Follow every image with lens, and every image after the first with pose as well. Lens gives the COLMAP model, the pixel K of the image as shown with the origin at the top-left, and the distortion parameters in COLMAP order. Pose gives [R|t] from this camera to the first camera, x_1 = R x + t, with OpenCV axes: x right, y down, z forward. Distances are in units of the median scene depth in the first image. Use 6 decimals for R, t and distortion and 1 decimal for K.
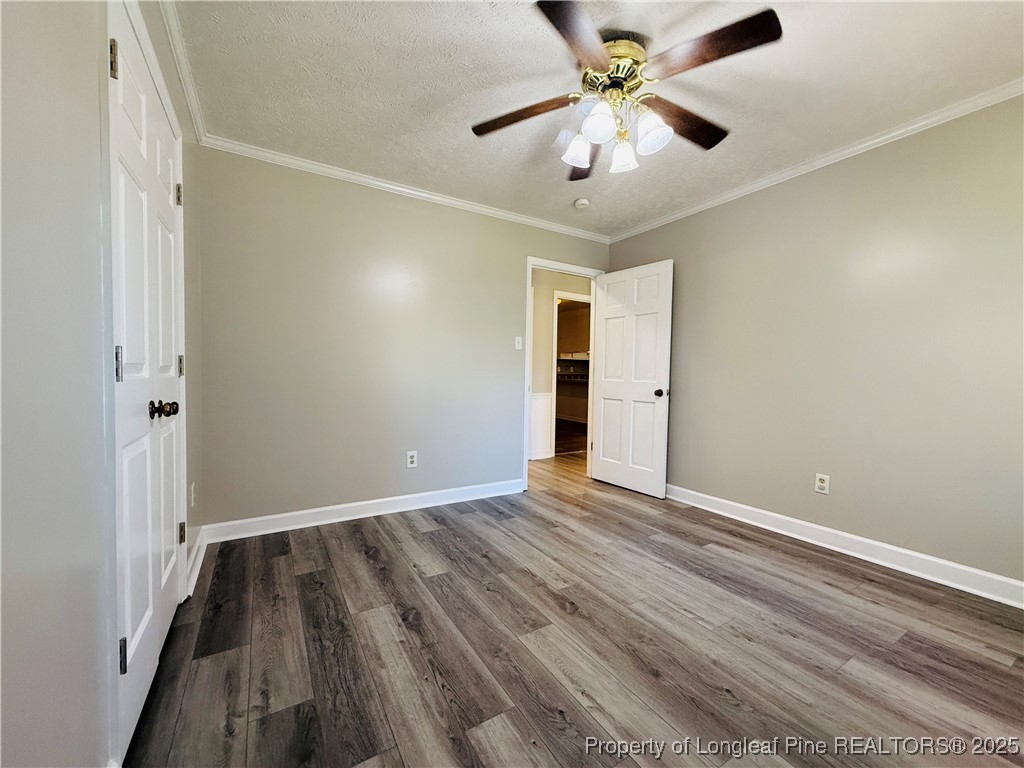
lens RADIAL K [[409.6, 0, 513.1], [0, 409.6, 385.3], [0, 0, 1]] dist [-0.000531, -0.000088]
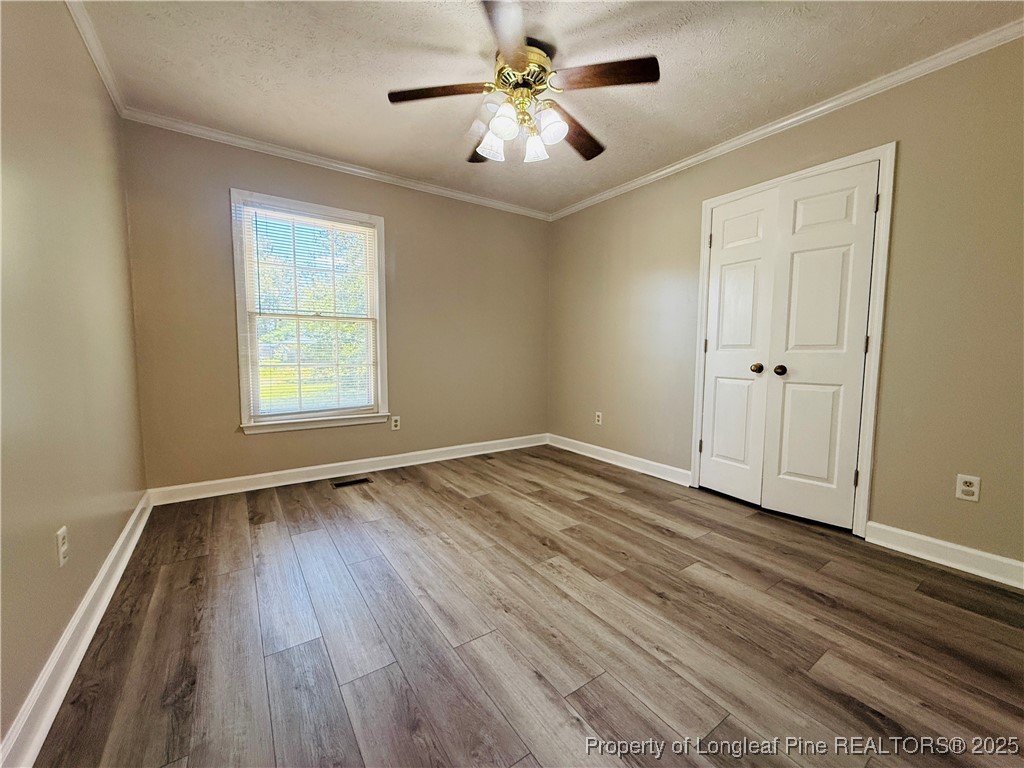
lens RADIAL K [[409.6, 0, 514.9], [0, 409.6, 378.8], [0, 0, 1]] dist [-0.000531, -0.000088]
pose [[-0.998104, -0.015360, -0.059594, 0.280378], [-0.021290, 0.994743, 0.100169, -0.041405], [0.057742, 0.101248, -0.993184, 1.938119]]
